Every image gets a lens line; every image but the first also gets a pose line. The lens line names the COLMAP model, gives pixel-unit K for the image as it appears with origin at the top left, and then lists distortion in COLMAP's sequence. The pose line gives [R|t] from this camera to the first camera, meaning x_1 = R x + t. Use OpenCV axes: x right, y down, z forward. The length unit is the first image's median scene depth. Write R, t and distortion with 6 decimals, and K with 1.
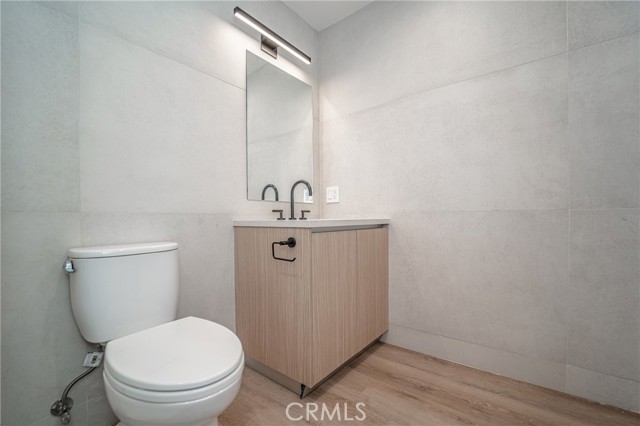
lens RADIAL K [[259.9, 0, 316.3], [0, 259.9, 214.7], [0, 0, 1]] dist [-0.019573, 0.000143]
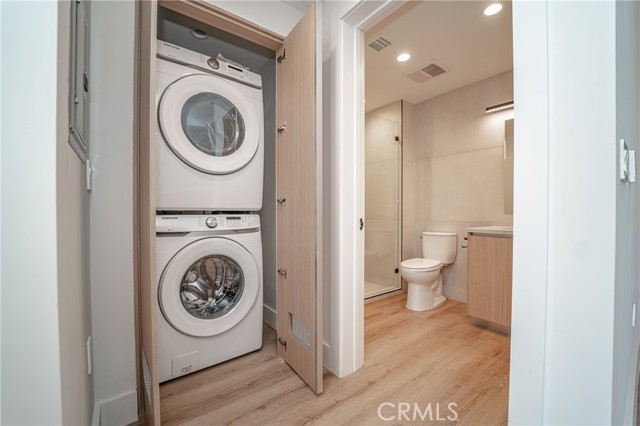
lens RADIAL K [[259.9, 0, 316.3], [0, 259.9, 214.7], [0, 0, 1]] dist [-0.019573, 0.000143]
pose [[-0.262822, 0.014125, -0.964741, 1.942835], [-0.001614, 0.999885, 0.015079, -0.096320], [0.964843, 0.005520, -0.262769, 0.372957]]
